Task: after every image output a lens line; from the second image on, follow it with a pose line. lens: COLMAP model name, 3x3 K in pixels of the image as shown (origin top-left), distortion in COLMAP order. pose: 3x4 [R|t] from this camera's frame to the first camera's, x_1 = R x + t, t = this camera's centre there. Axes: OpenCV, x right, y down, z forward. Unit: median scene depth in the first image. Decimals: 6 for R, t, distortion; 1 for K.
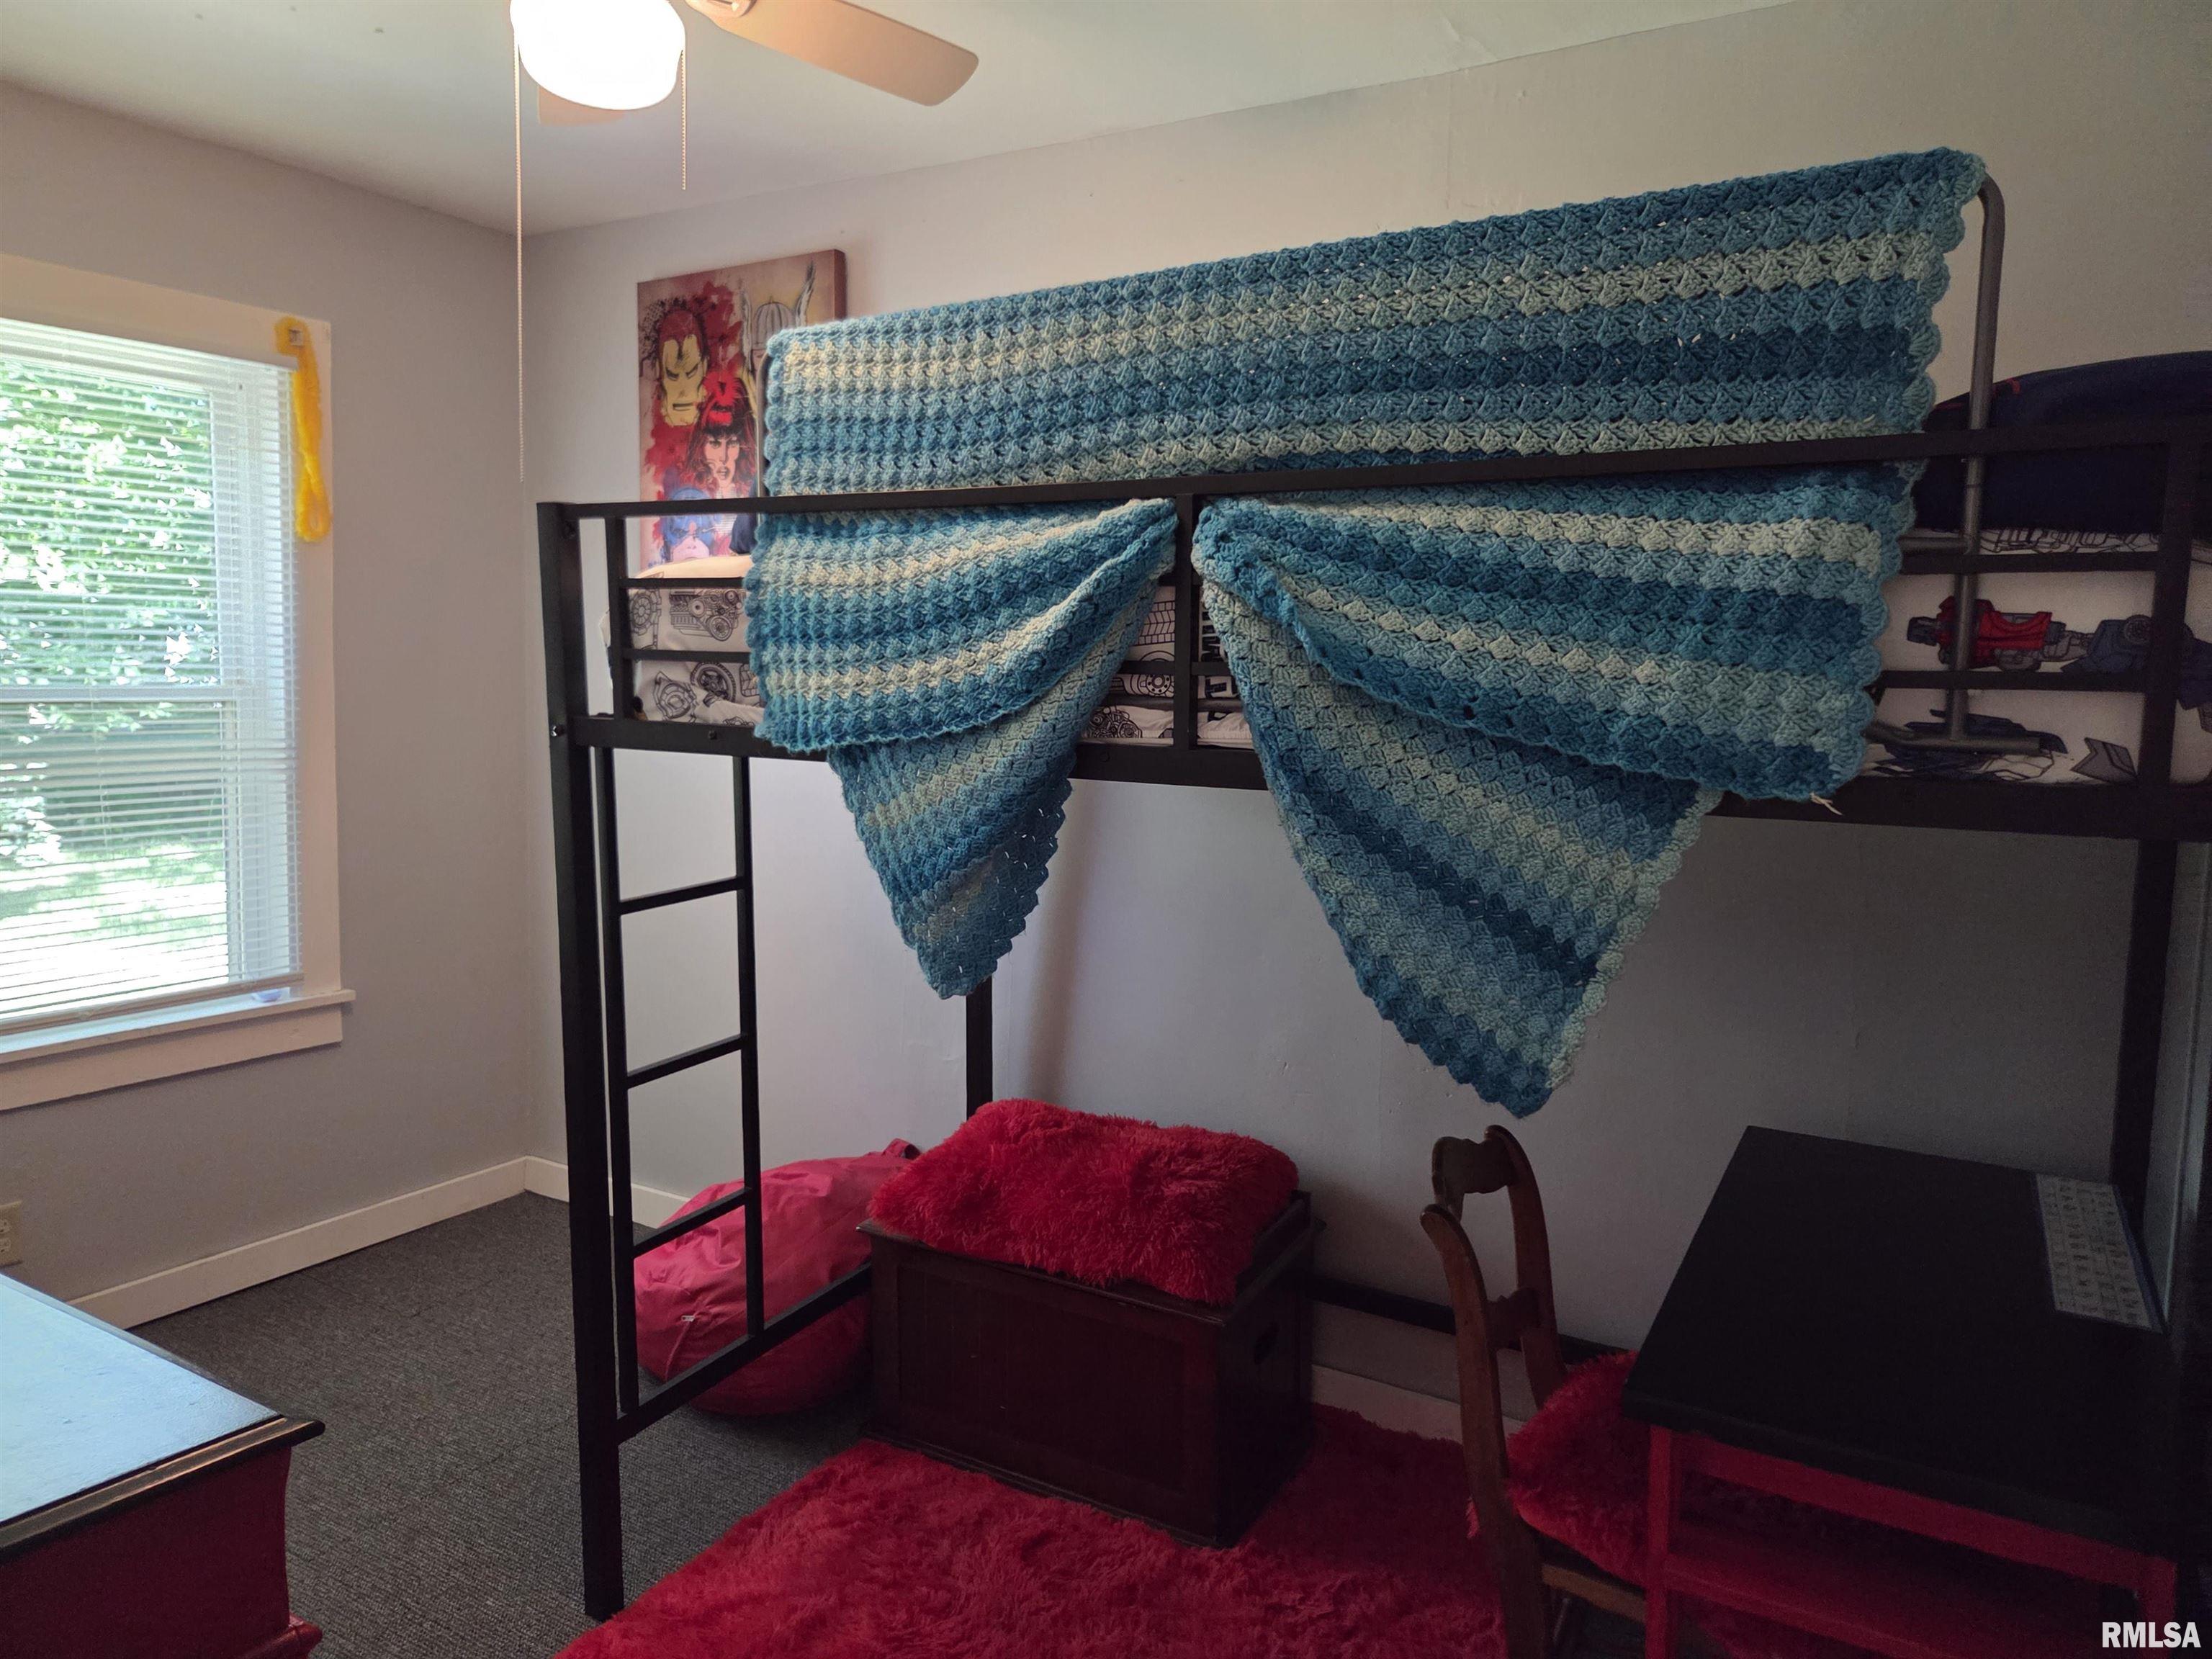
lens RADIAL K [[1487.8, 0, 1104.9], [0, 1487.8, 820.0], [0, 0, 1]] dist [0.046508, -0.015418]
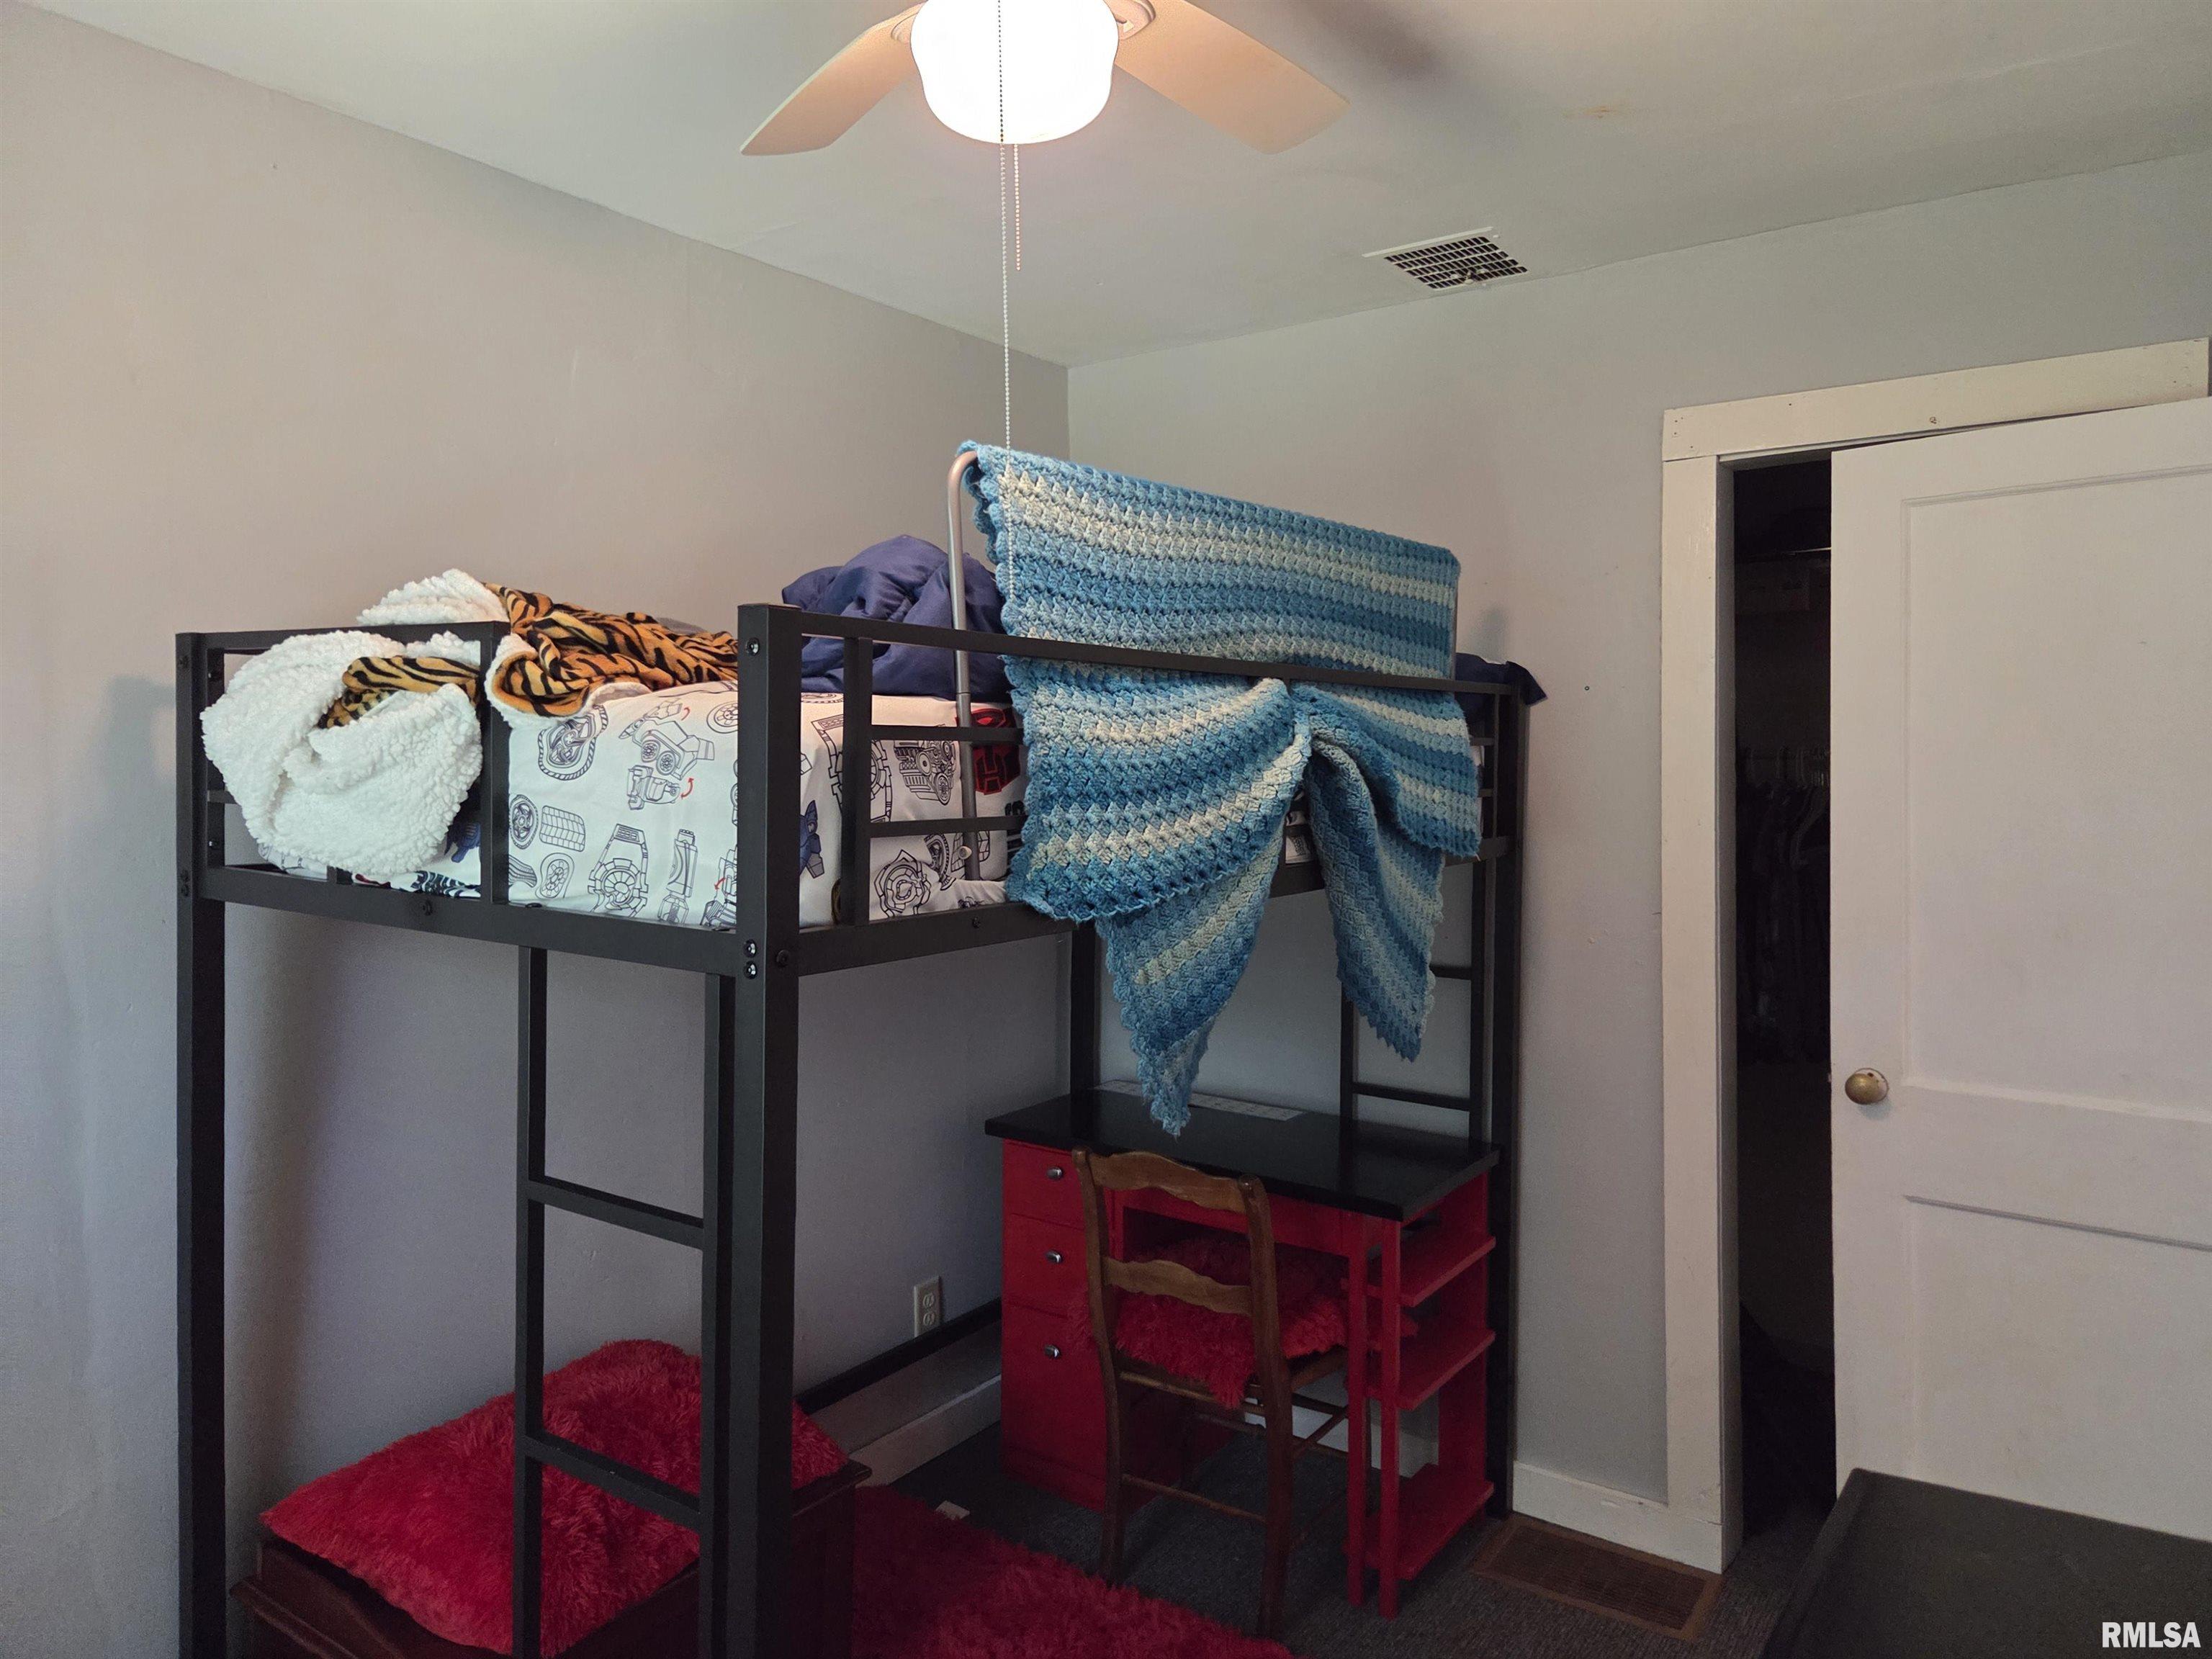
lens RADIAL K [[1487.8, 0, 1105.6], [0, 1487.8, 828.0], [0, 0, 1]] dist [0.046508, -0.015418]
pose [[0.094721, -0.063563, 0.993473, -1.107570], [0.116904, 0.991765, 0.052308, -0.148174], [-0.988616, 0.111186, 0.101371, 0.889149]]
